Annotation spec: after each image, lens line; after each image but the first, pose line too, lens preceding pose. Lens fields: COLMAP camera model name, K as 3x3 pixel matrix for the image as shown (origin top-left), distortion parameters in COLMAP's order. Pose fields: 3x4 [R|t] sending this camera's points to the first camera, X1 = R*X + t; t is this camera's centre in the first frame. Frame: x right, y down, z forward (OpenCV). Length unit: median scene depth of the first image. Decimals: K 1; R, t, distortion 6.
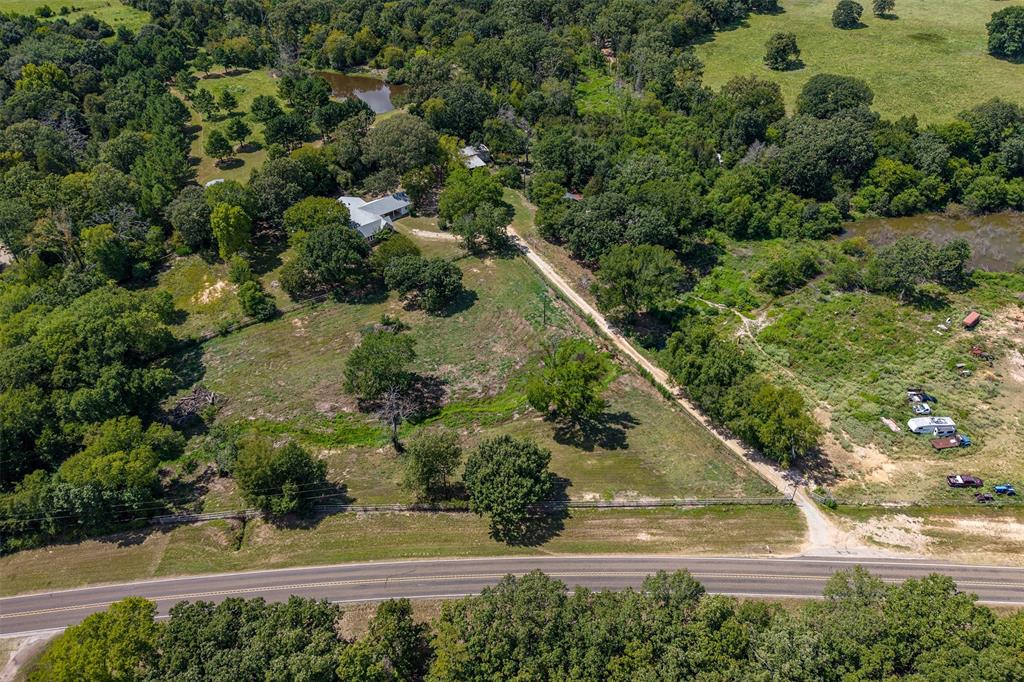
lens RADIAL K [[680.9, 0, 512.7], [0, 680.9, 310.9], [0, 0, 1]] dist [-0.001221, 0.000279]
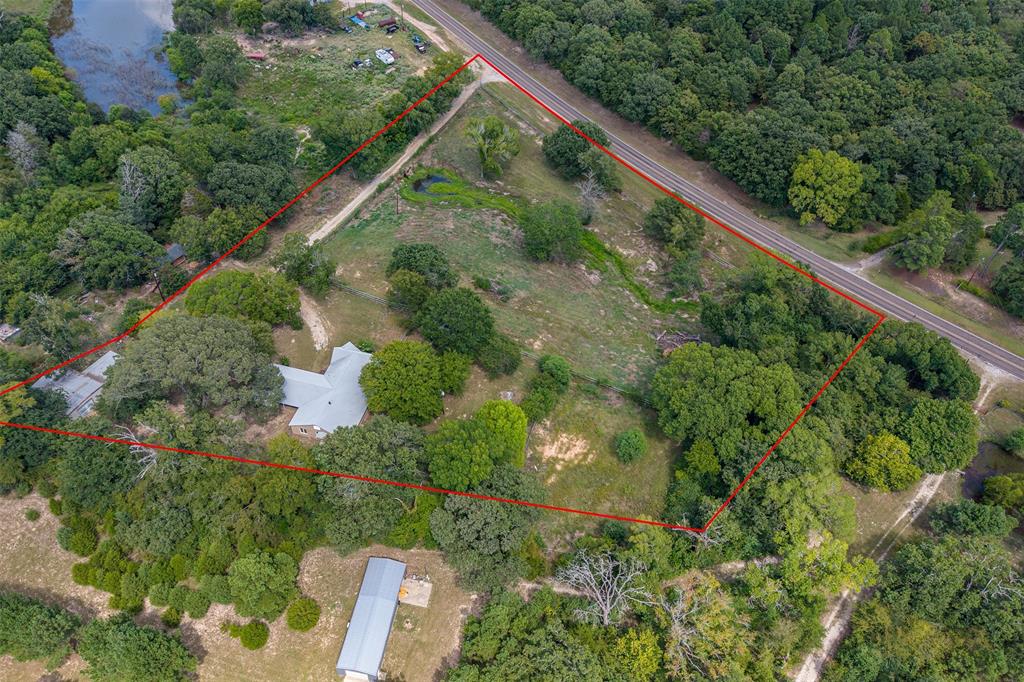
lens RADIAL K [[678.8, 0, 509.1], [0, 678.8, 358.0], [0, 0, 1]] dist [0.012139, -0.001997]
pose [[-0.573901, -0.619790, 0.535254, -0.816316], [0.487851, 0.266220, 0.831341, -0.771142], [-0.657753, 0.738232, 0.149582, 0.941399]]
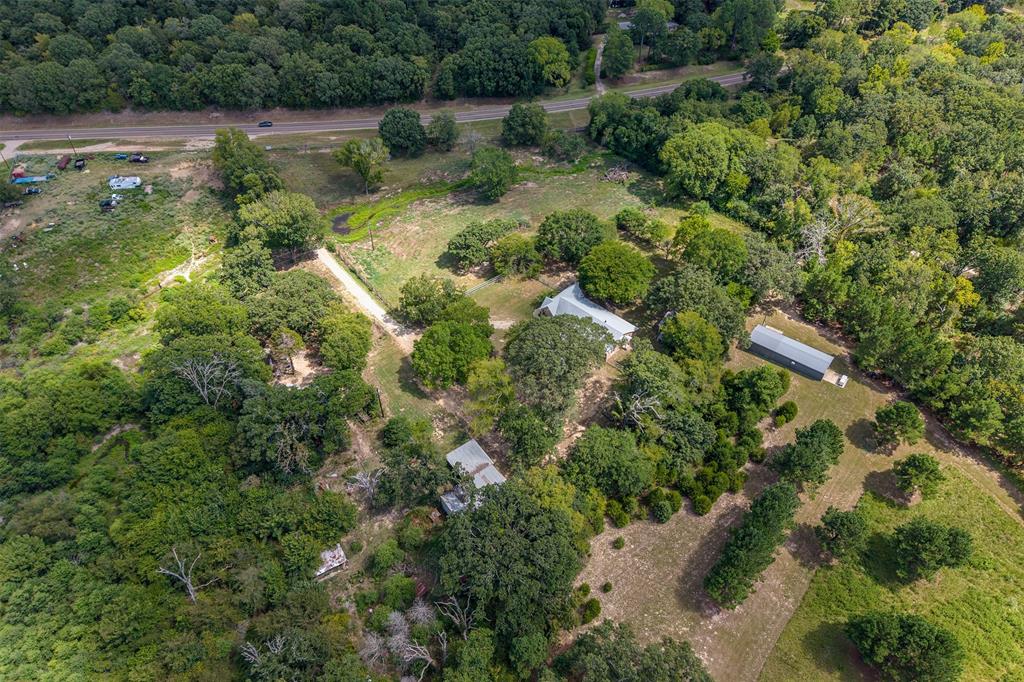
lens RADIAL K [[628.3, 0, 512.0], [0, 628.3, 341.0], [0, 0, 1]] dist [0.005898, 0.000057]
pose [[-0.992492, 0.092951, -0.079502, -0.088179], [-0.070365, 0.097752, 0.992720, -1.071268], [0.100046, 0.990861, -0.090478, 1.337653]]
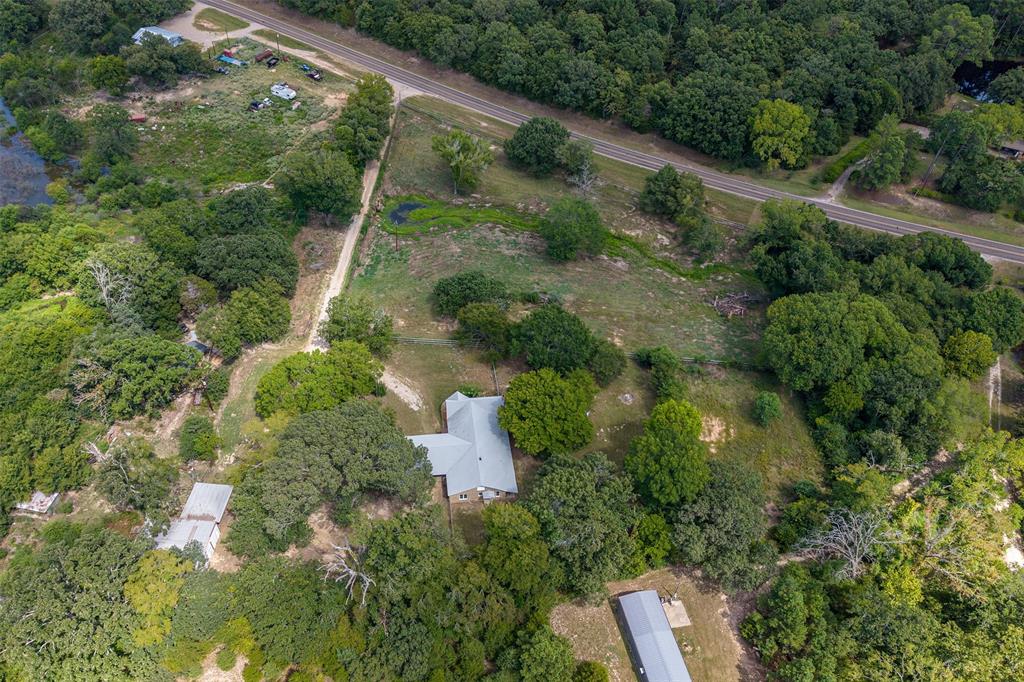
lens RADIAL K [[686.2, 0, 489.1], [0, 686.2, 354.5], [0, 0, 1]] dist [0.011386, -0.000180]
pose [[-0.831552, -0.418537, 0.365169, -0.531317], [0.331065, 0.154426, 0.930886, -0.908908], [-0.446002, 0.894974, 0.010150, 1.126187]]
